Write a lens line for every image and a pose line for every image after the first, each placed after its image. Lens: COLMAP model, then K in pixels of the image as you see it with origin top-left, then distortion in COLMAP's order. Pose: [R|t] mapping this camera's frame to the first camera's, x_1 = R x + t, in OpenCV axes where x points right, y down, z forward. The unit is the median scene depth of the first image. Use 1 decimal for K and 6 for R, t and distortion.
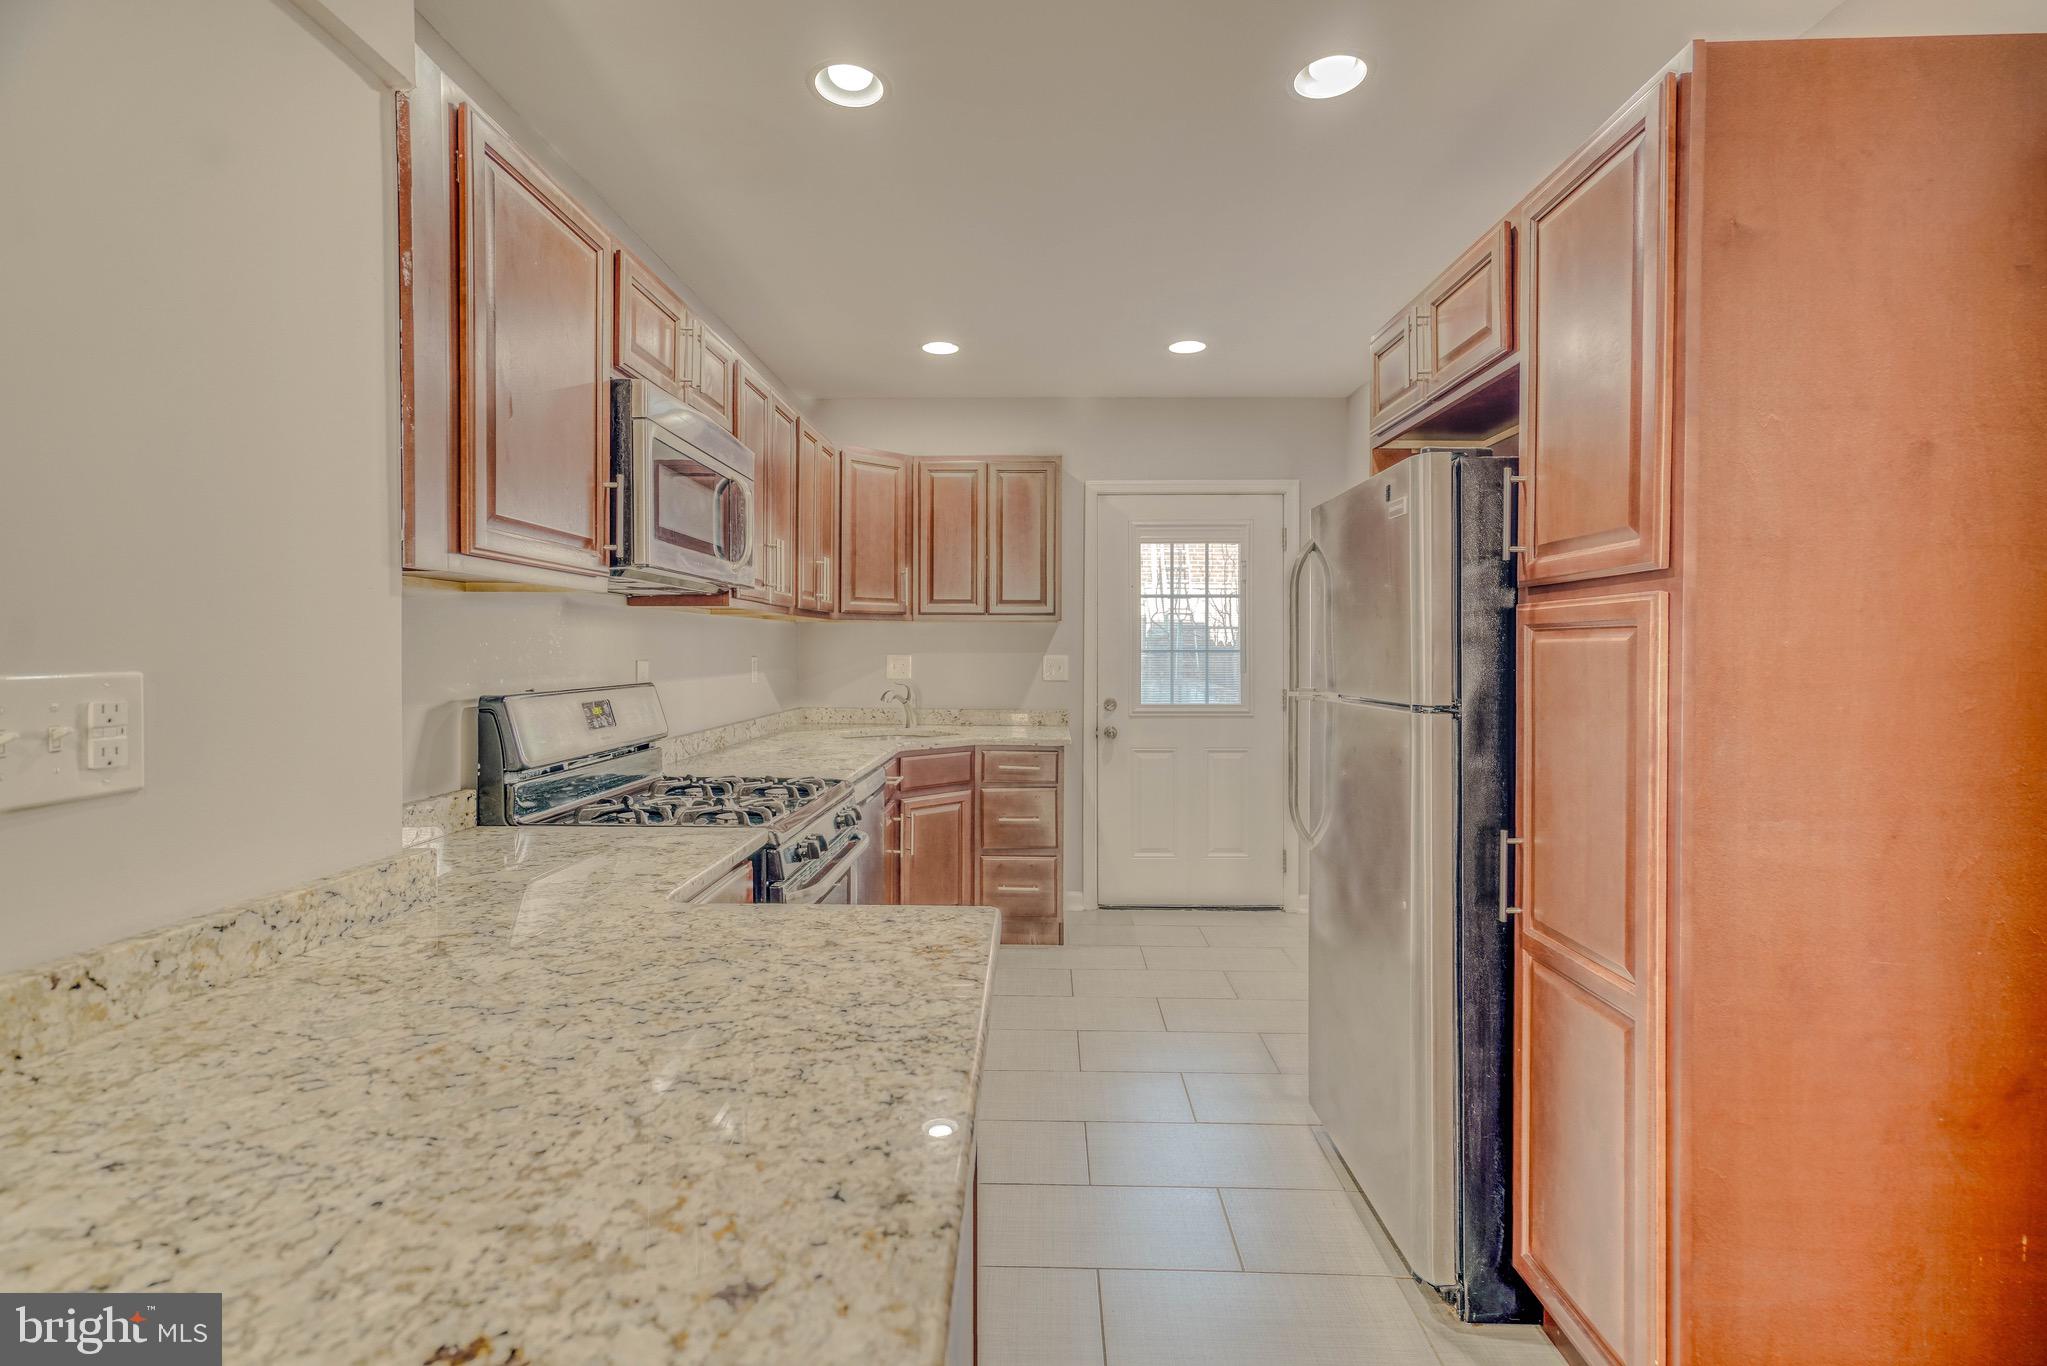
lens RADIAL K [[962.4, 0, 1025.3], [0, 962.4, 671.2], [0, 0, 1]] dist [0.001345, 0.008216]
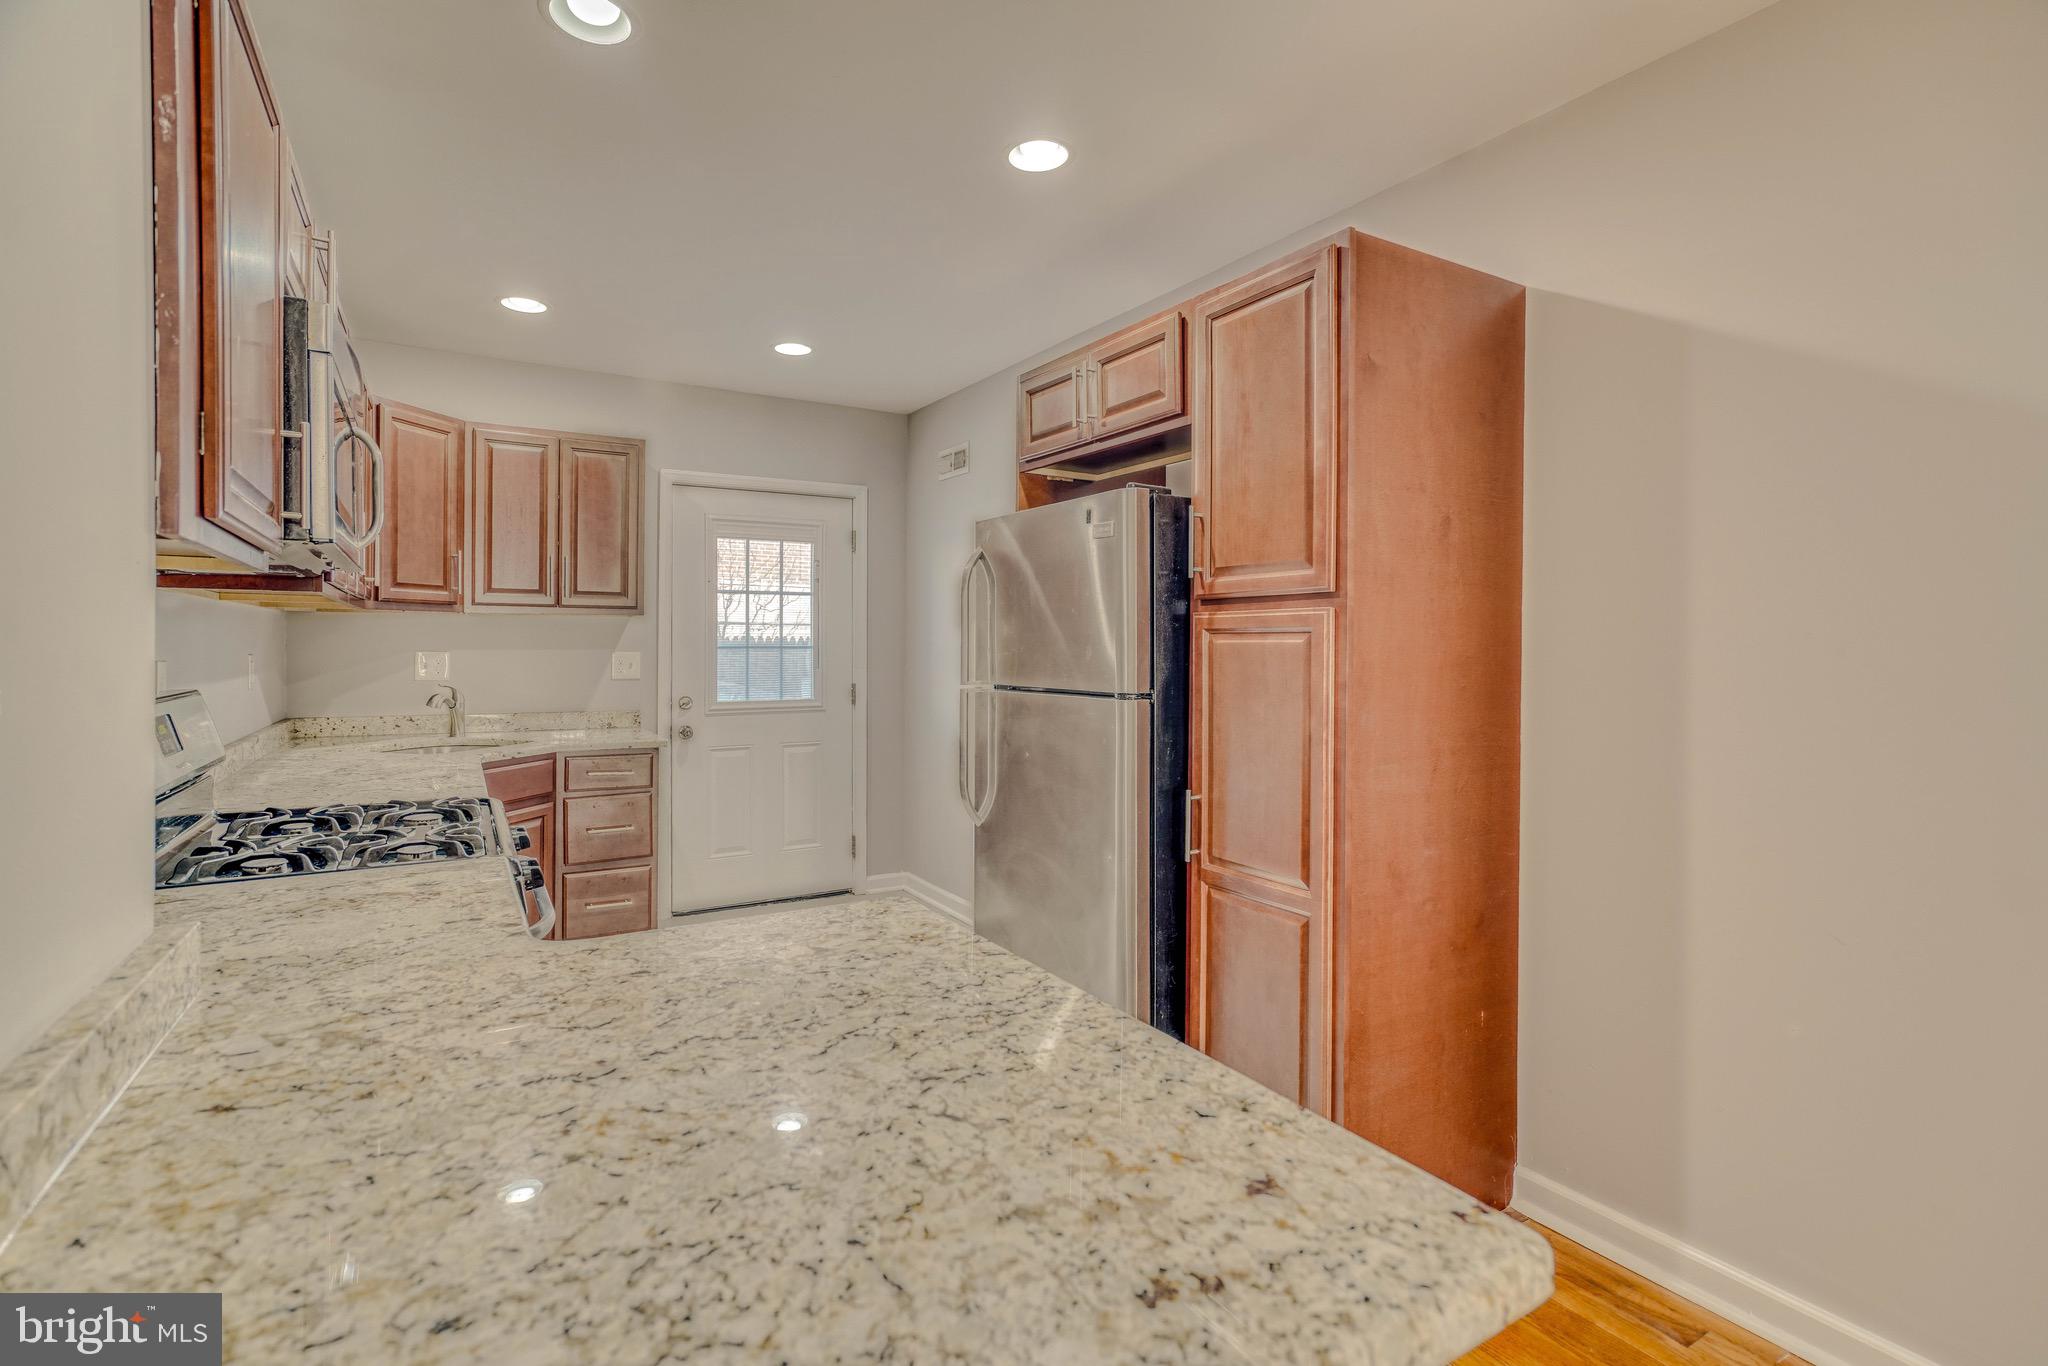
lens RADIAL K [[948.6, 0, 1026.4], [0, 948.6, 664.8], [0, 0, 1]] dist [-0.004877, 0.012484]
pose [[0.851537, -0.009436, 0.524210, -0.458577], [0.009959, 0.999949, 0.001822, -0.006532], [-0.524200, 0.003669, 0.851587, 0.054641]]
